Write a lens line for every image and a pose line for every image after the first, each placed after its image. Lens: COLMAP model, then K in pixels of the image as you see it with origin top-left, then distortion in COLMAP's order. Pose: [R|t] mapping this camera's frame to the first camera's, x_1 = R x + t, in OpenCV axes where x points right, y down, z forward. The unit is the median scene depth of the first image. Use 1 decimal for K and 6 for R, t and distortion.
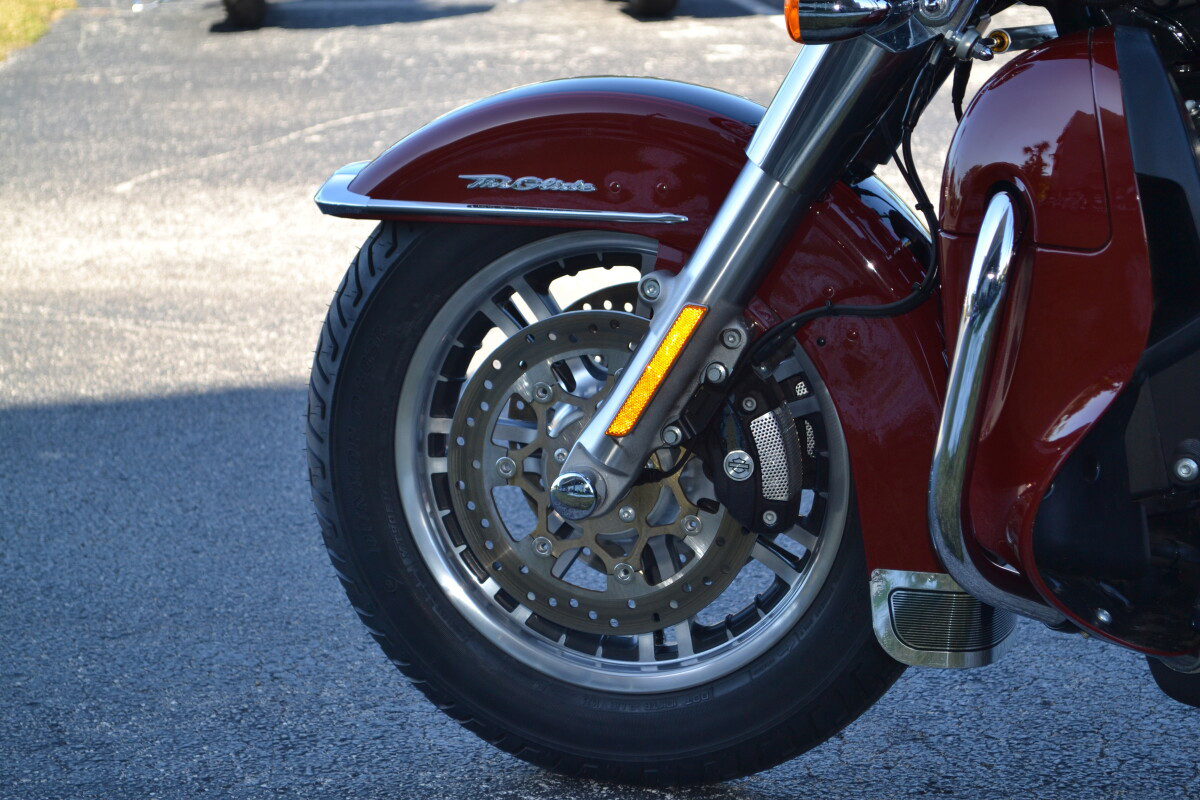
lens RADIAL K [[2777.5, 0, 600.0], [0, 2777.5, 400.0], [0, 0, 1]] dist [0.063782, 0.028084]
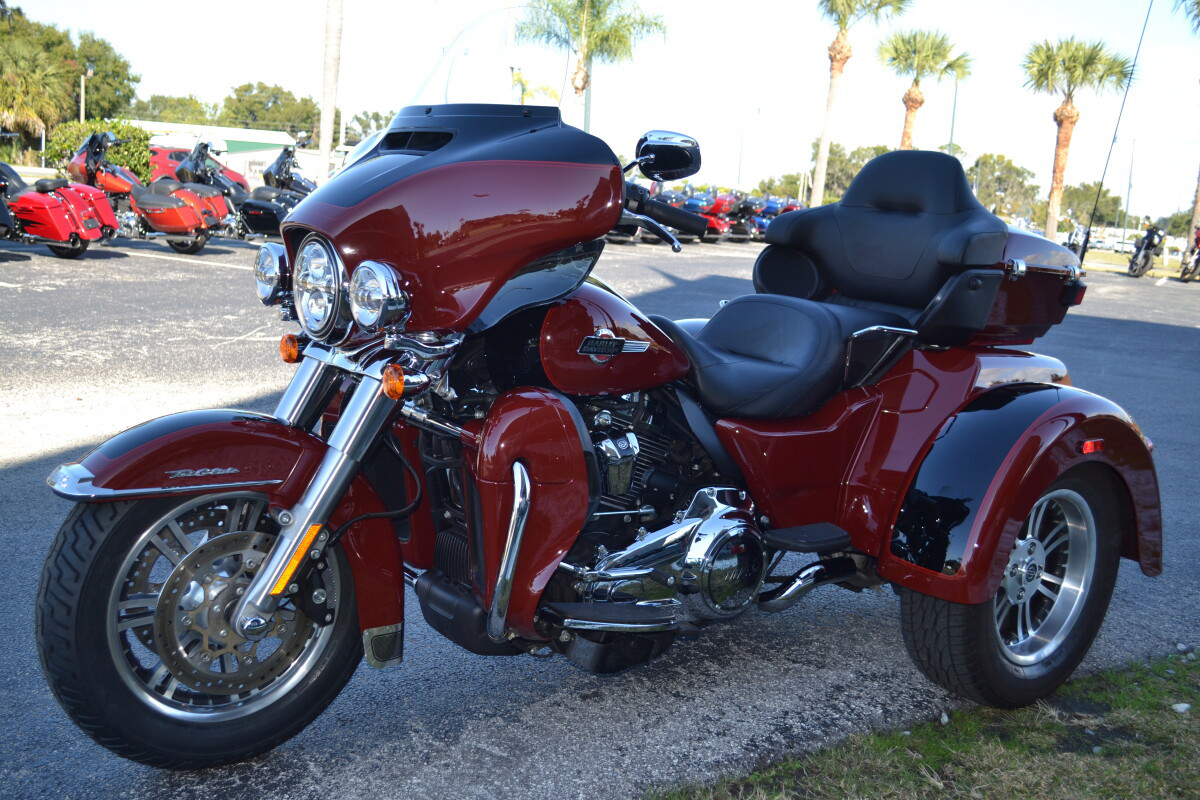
lens RADIAL K [[1224.4, 0, 600.0], [0, 1224.4, 400.0], [0, 0, 1]] dist [-0.044425, -0.022337]
pose [[0.573477, -0.080602, 0.815247, -0.539385], [0.092537, 0.995152, 0.033295, -0.127858], [-0.813979, 0.056347, 0.578156, 0.285314]]
